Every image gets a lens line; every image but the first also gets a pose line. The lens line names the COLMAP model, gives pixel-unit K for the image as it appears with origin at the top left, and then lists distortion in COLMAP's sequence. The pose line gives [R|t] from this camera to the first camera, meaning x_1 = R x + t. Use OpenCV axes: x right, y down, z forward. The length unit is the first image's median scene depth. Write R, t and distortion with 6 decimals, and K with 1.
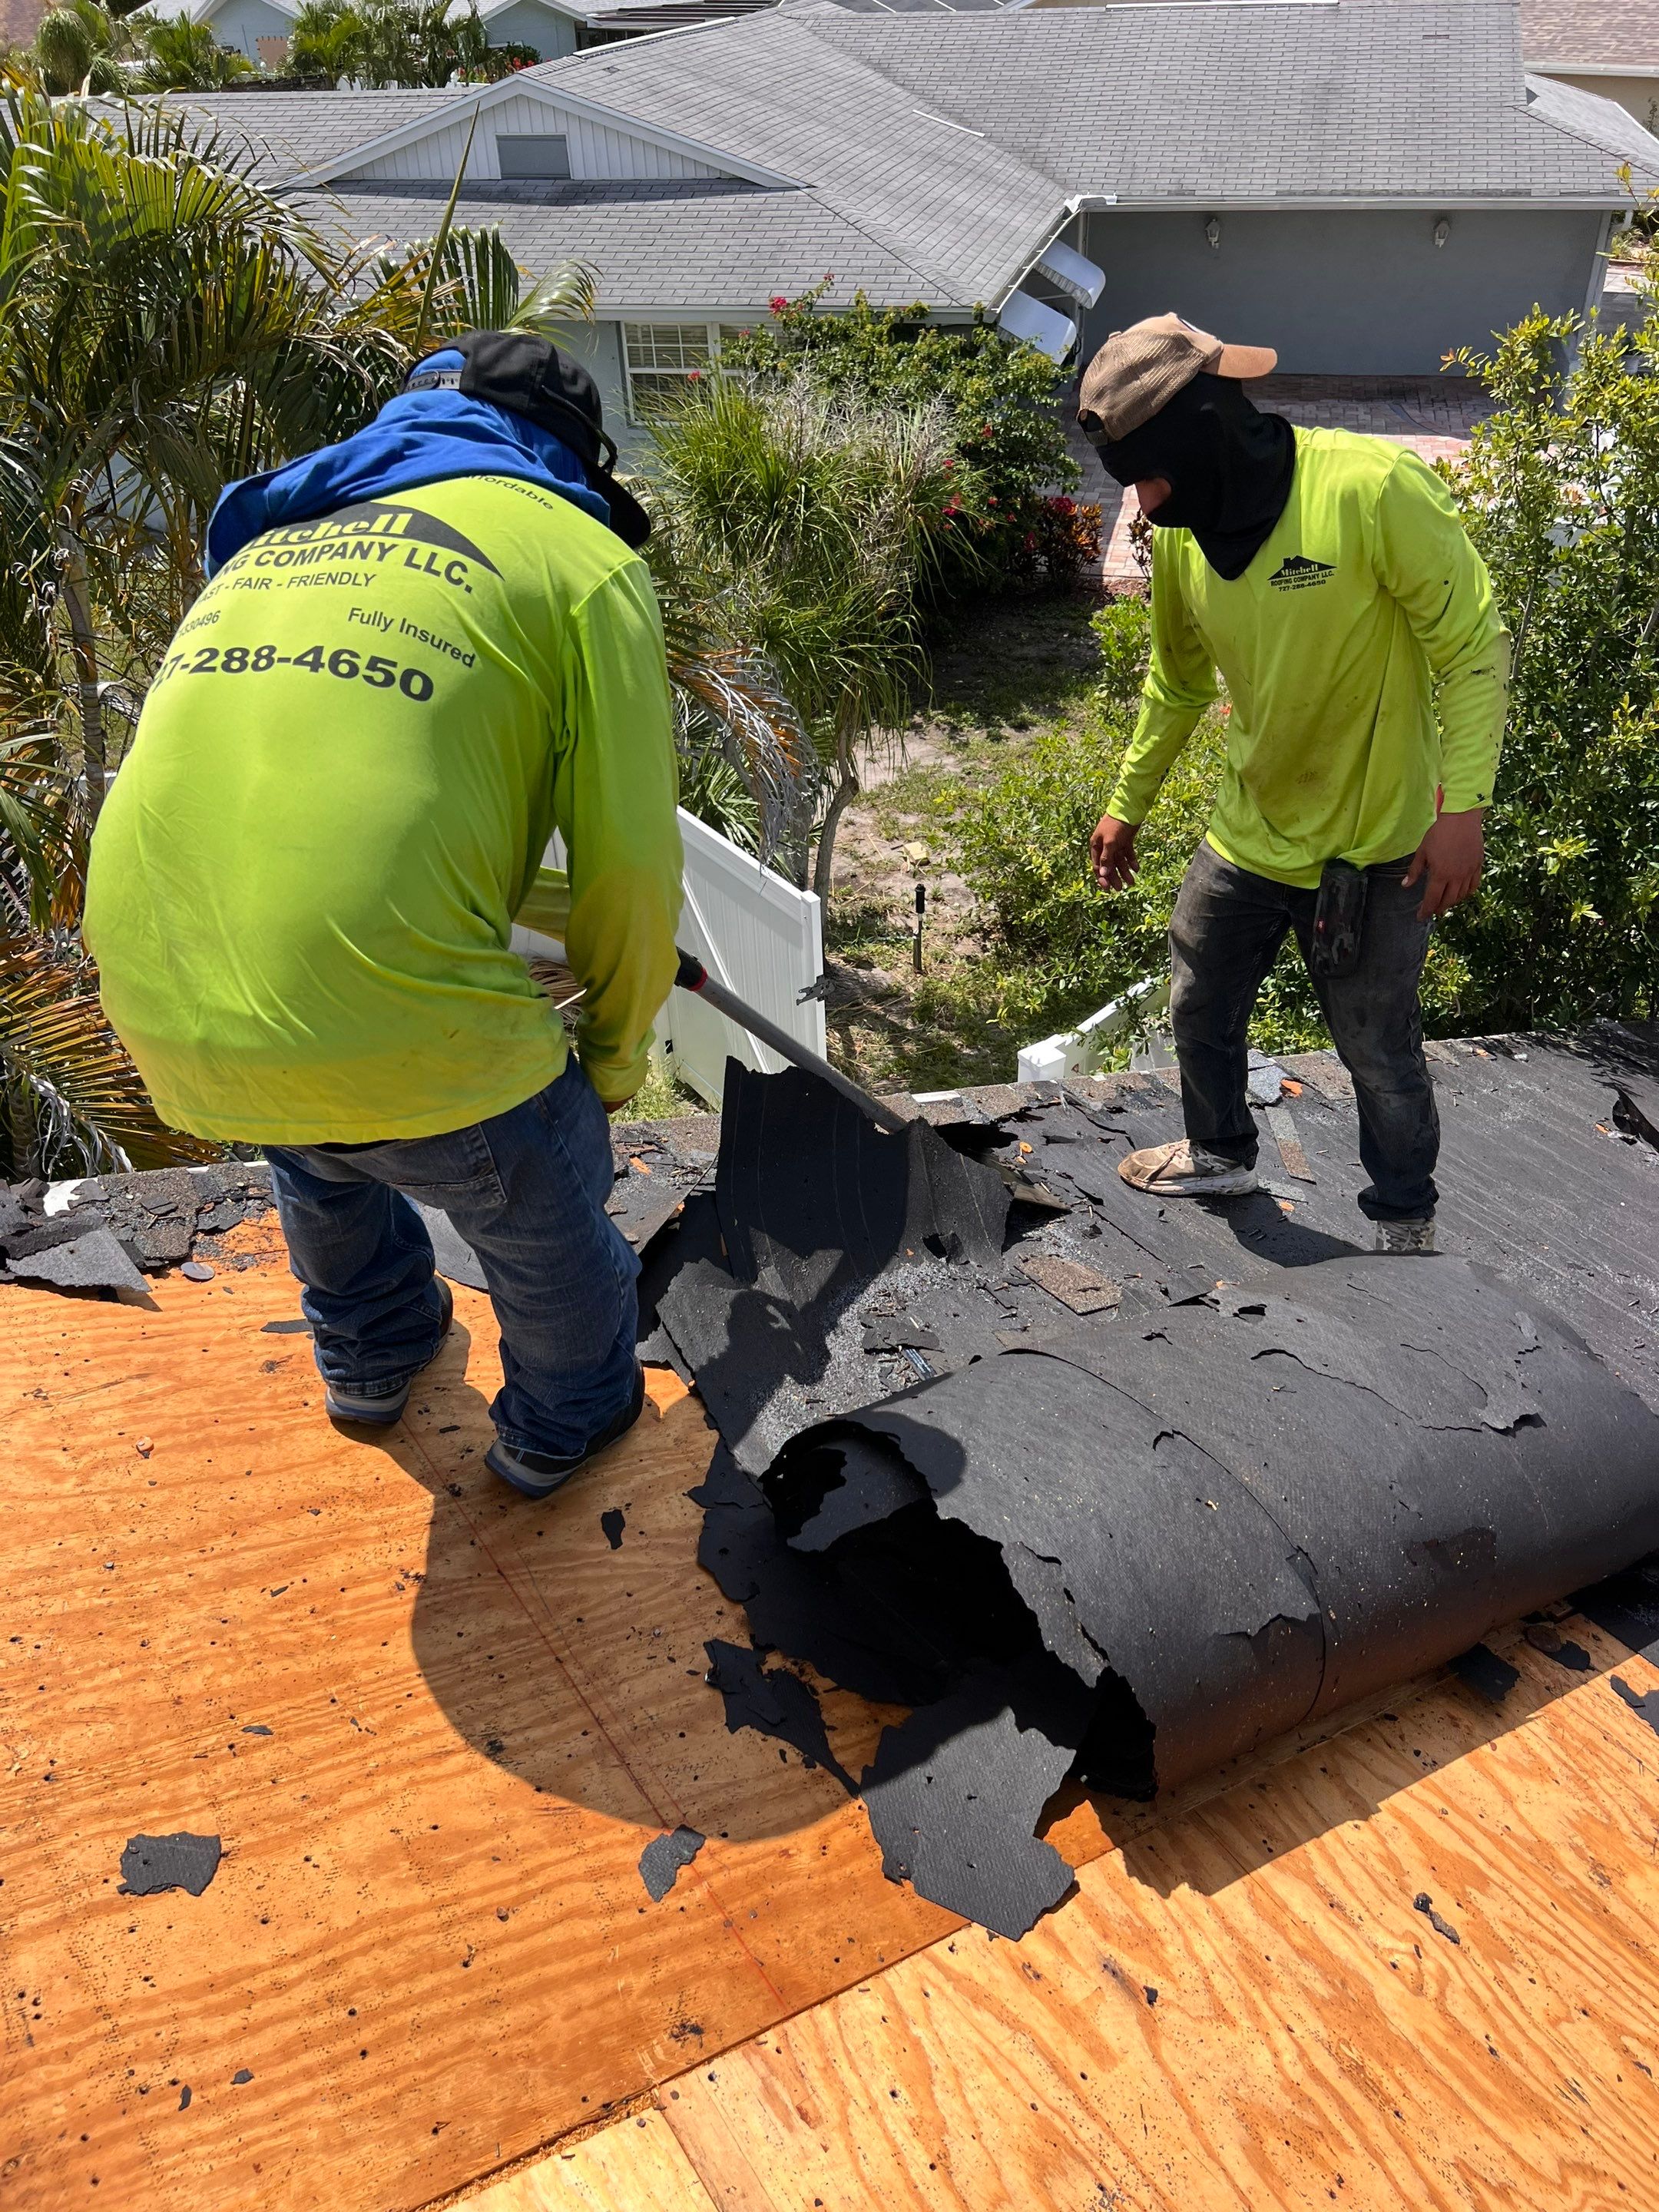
lens RADIAL K [[1659.6, 0, 831.0], [0, 1659.6, 1113.7], [0, 0, 1]] dist [0.043100, -0.047597]
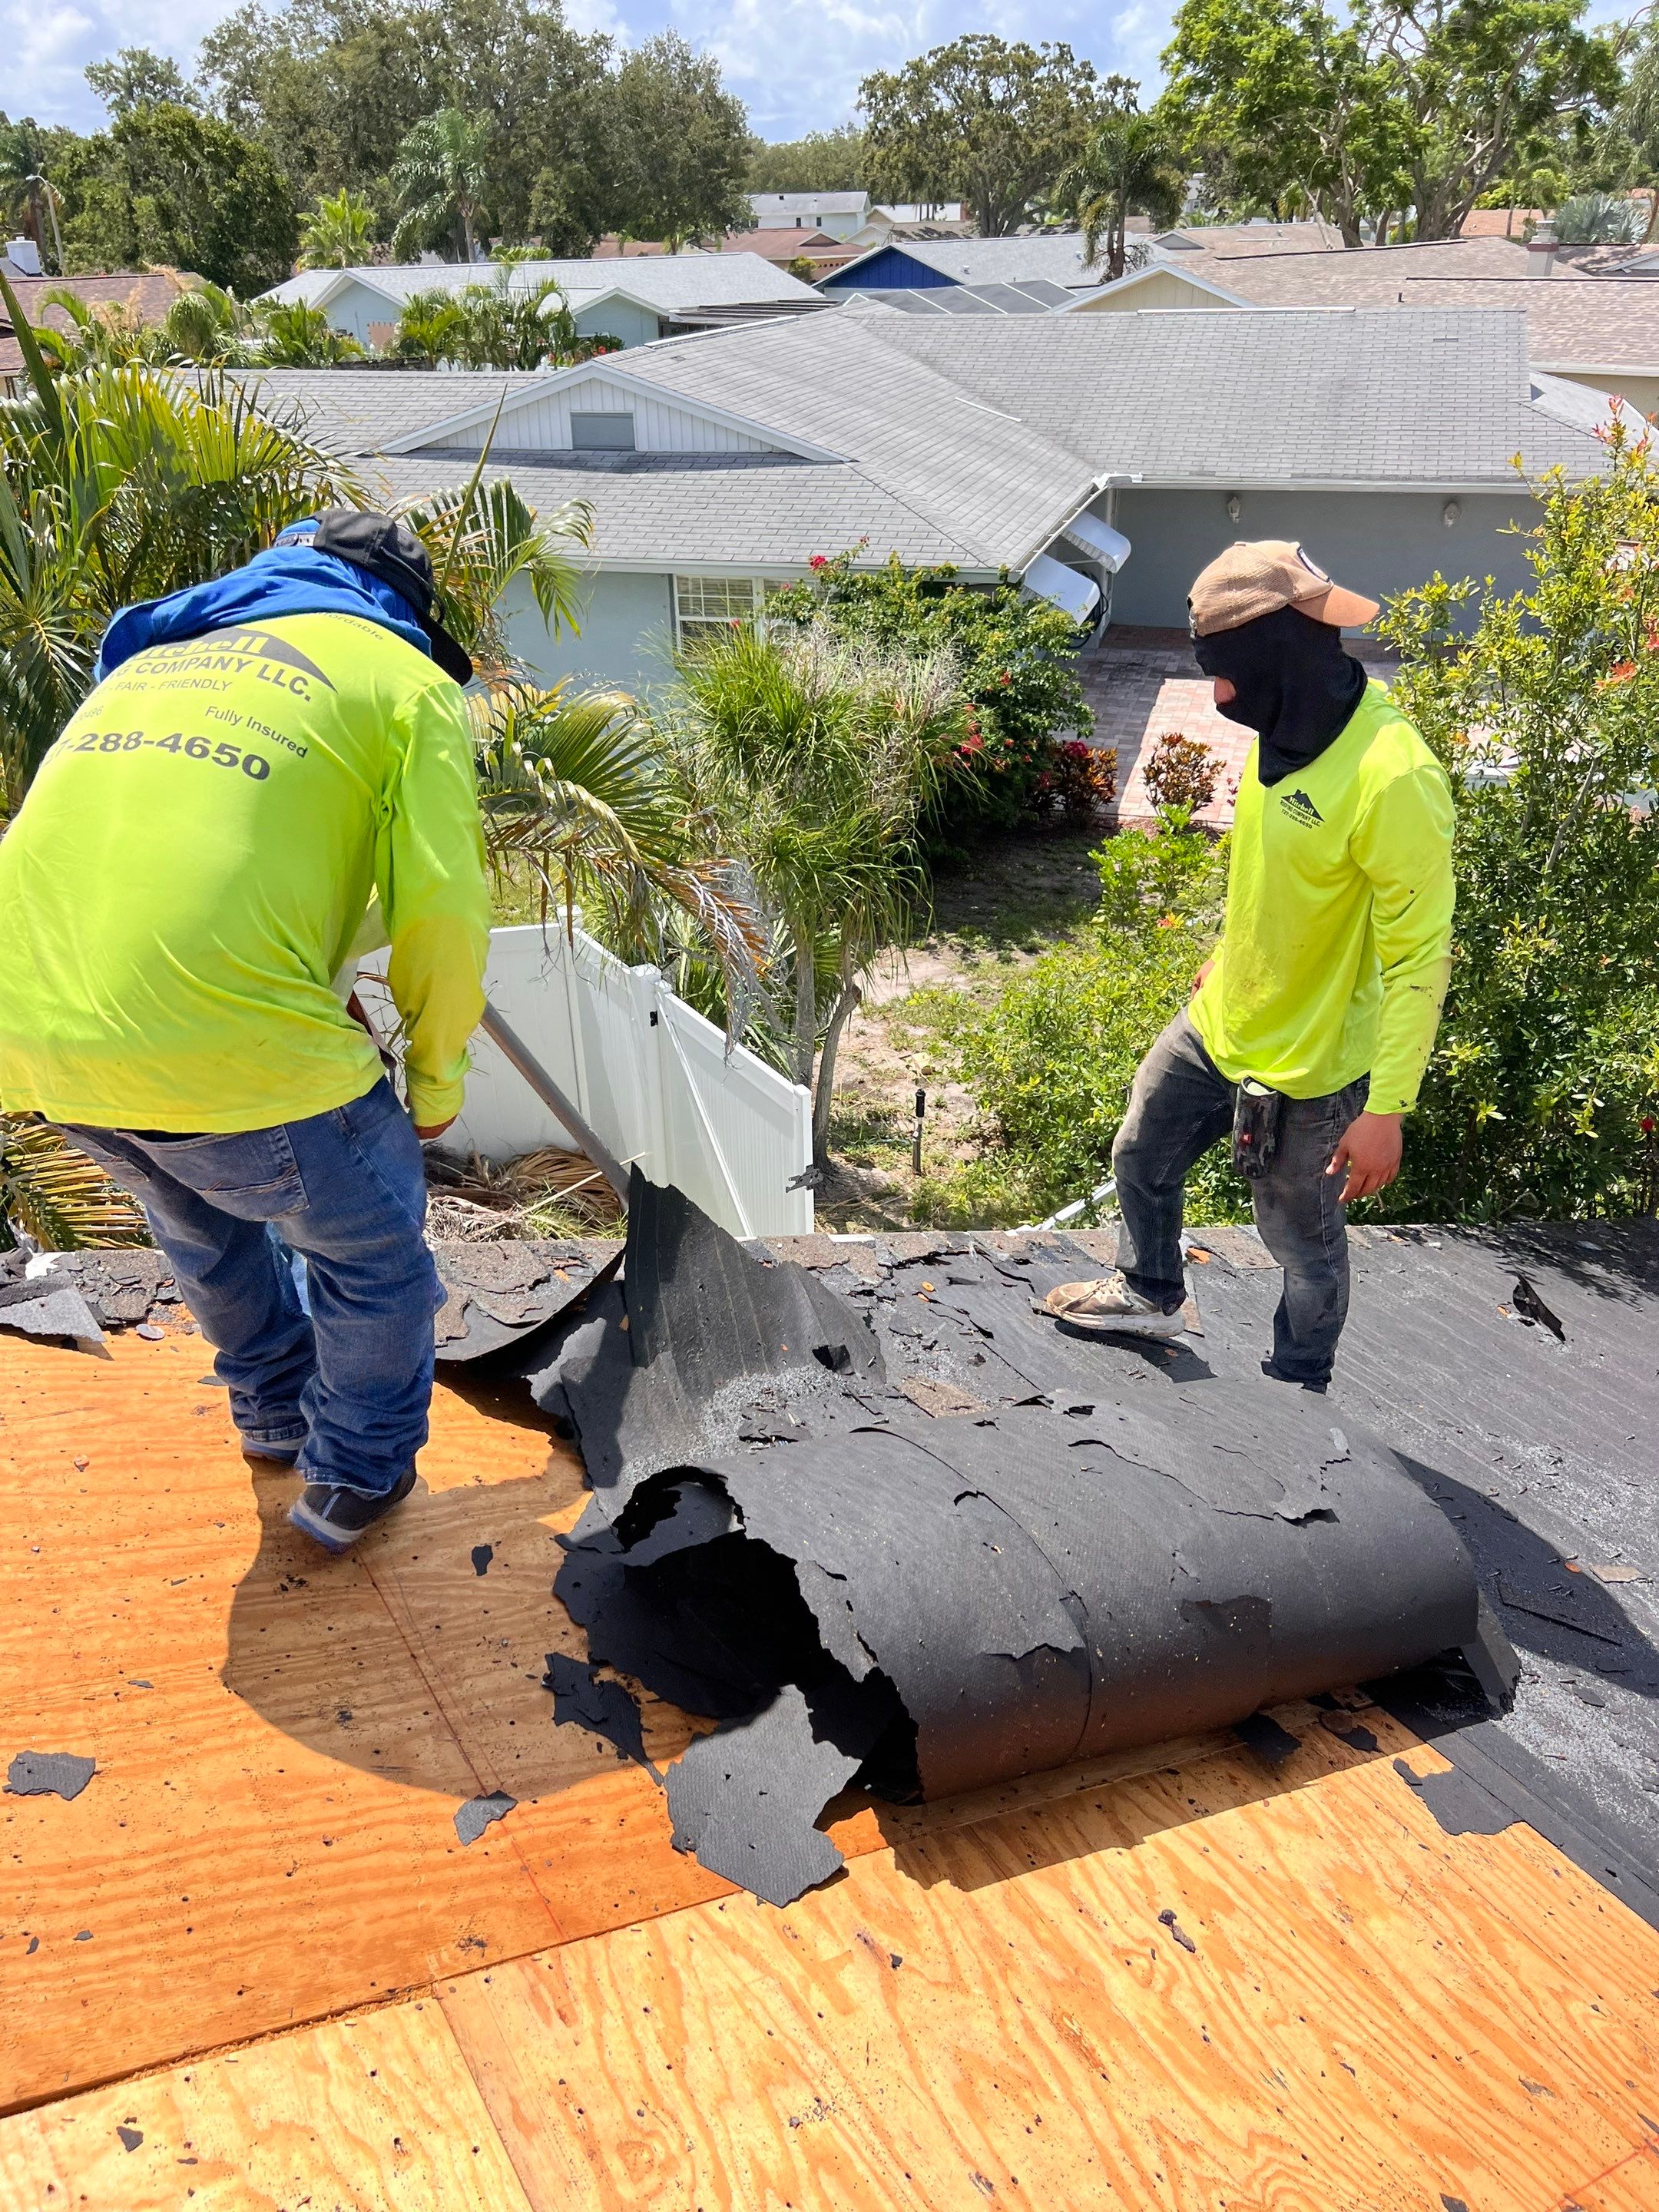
lens RADIAL K [[1659.6, 0, 808.0], [0, 1659.6, 1117.6], [0, 0, 1]] dist [0.043100, -0.047597]
pose [[0.998600, 0.035733, -0.039002, 0.119702], [-0.040536, 0.990652, -0.130251, 0.085739], [0.033983, 0.131650, 0.990714, -0.151250]]
